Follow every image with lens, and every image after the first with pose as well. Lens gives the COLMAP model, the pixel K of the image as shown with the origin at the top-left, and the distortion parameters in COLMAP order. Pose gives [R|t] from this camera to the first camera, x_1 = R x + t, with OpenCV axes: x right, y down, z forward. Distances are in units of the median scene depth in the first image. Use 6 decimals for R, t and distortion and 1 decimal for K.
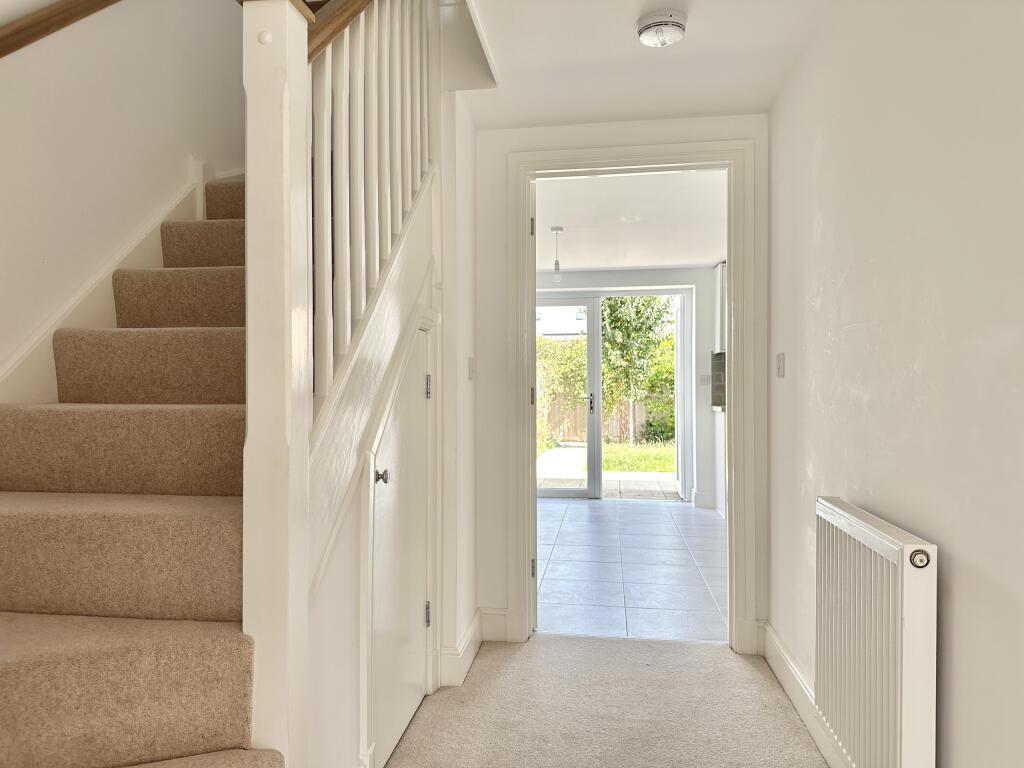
lens RADIAL K [[718.6, 0, 512.0], [0, 718.6, 384.0], [0, 0, 1]] dist [0.049881, -0.059408]
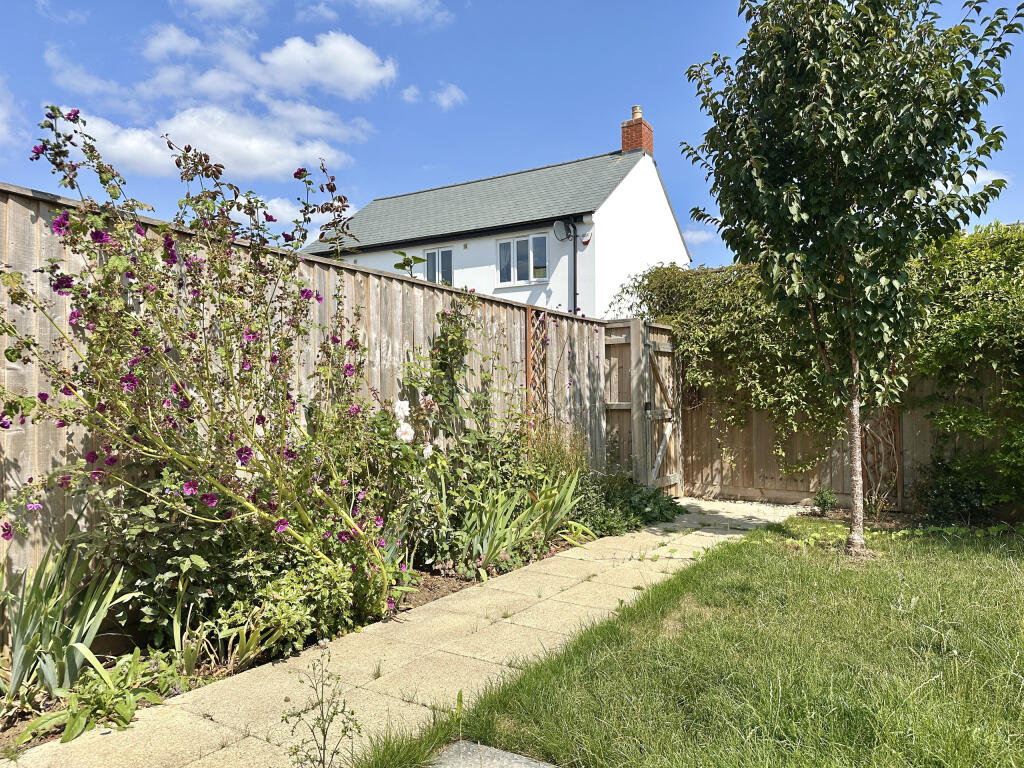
lens RADIAL K [[718.6, 0, 512.0], [0, 718.6, 384.0], [0, 0, 1]] dist [0.049881, -0.059408]
pose [[0.917347, -0.007244, -0.398023, 0.135047], [0.005060, 0.999966, -0.006537, 0.012325], [0.398057, 0.003983, 0.917352, 0.552031]]
